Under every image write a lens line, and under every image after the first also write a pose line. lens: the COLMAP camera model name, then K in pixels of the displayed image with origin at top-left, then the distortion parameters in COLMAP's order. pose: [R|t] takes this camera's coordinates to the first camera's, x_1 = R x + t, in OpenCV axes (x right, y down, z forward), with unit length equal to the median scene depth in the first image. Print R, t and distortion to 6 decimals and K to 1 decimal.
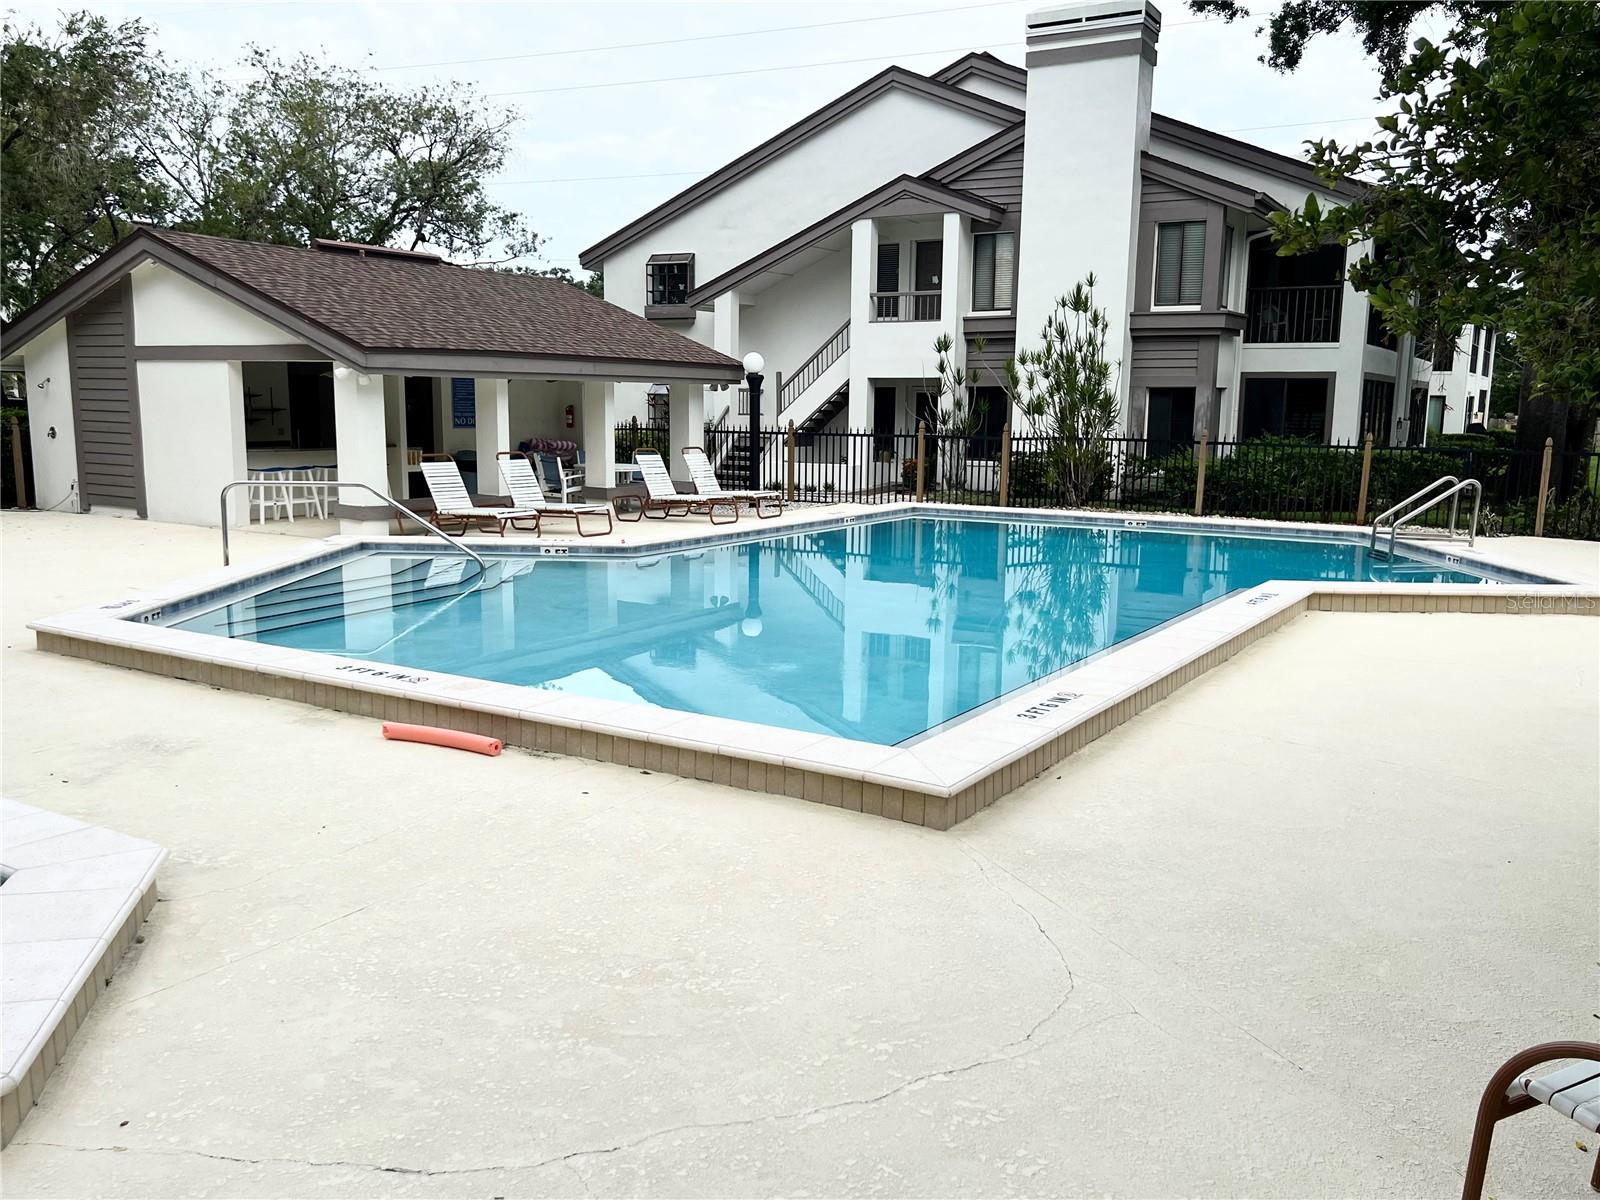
lens RADIAL K [[1292.1, 0, 811.2], [0, 1292.1, 612.5], [0, 0, 1]] dist [-0.006337, -0.031460]
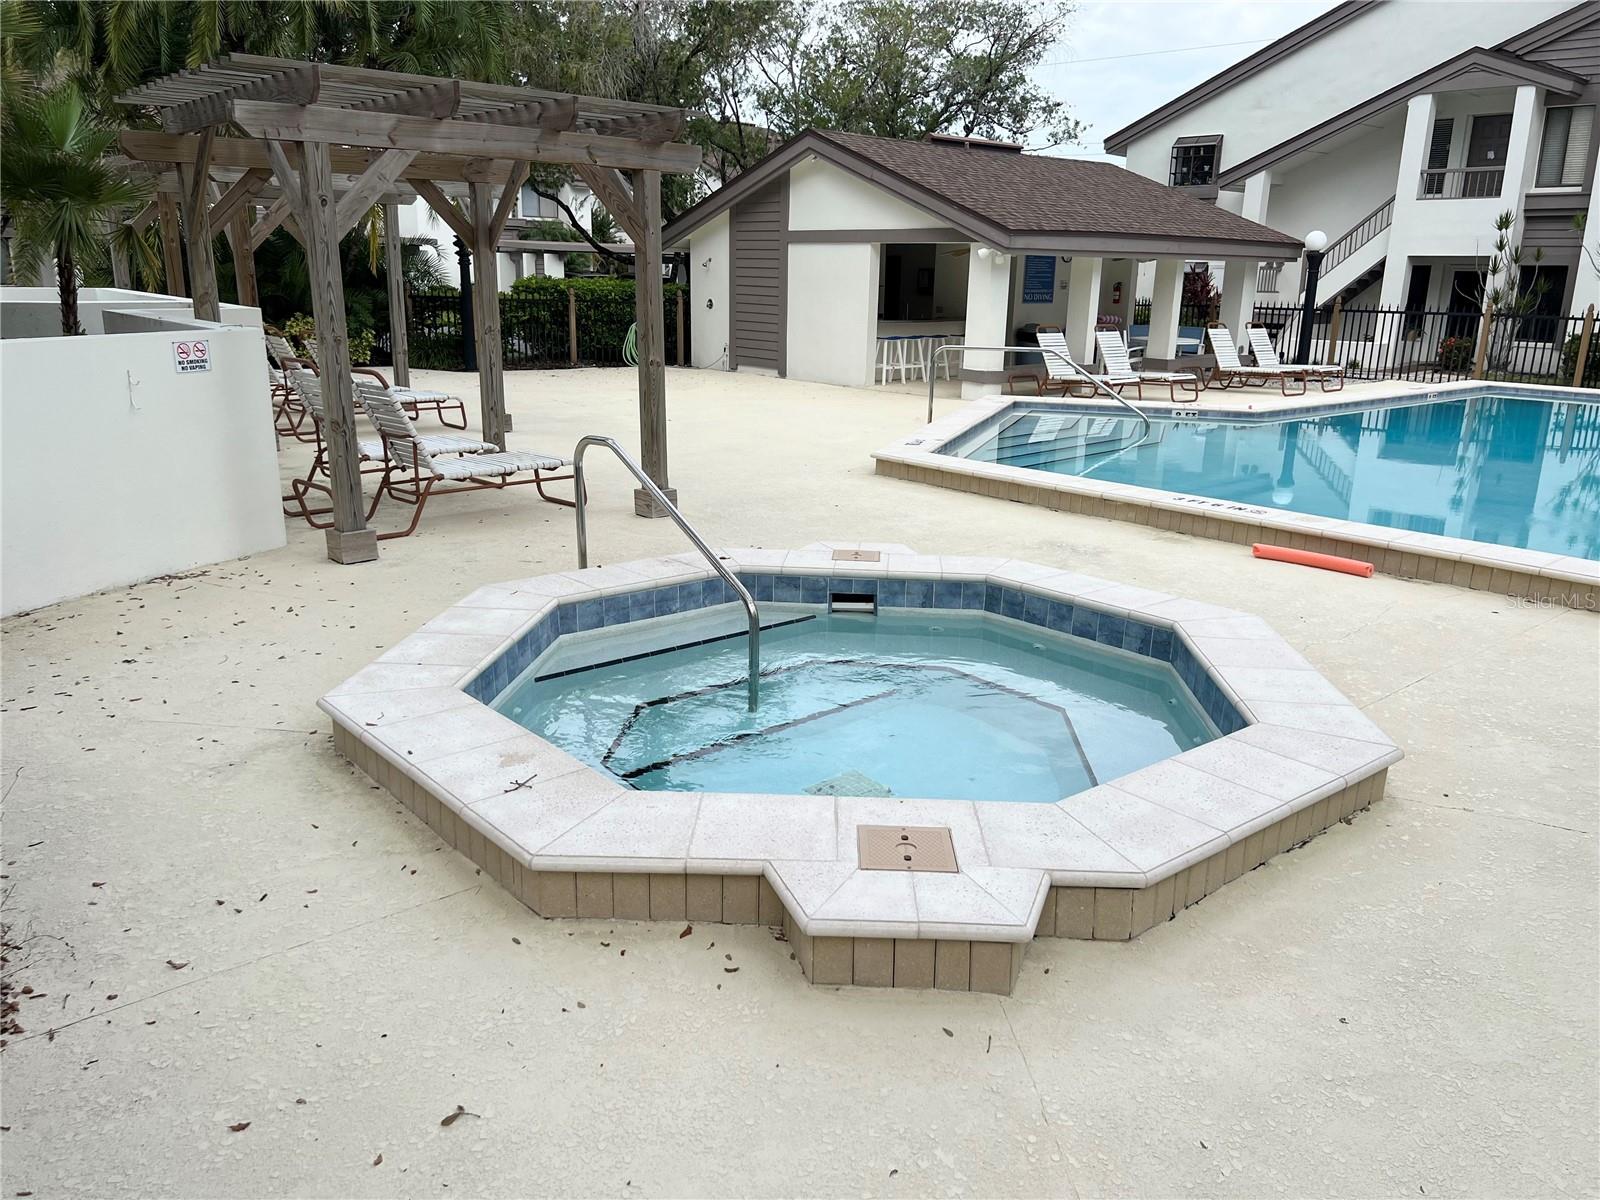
lens RADIAL K [[1190.4, 0, 790.0], [0, 1190.4, 599.0], [0, 0, 1]] dist [-0.005564, -0.033770]
pose [[0.944924, 0.081709, -0.316926, -0.104388], [-0.050154, 0.993048, 0.106487, 0.010910], [0.323424, -0.084727, 0.942453, -0.053141]]
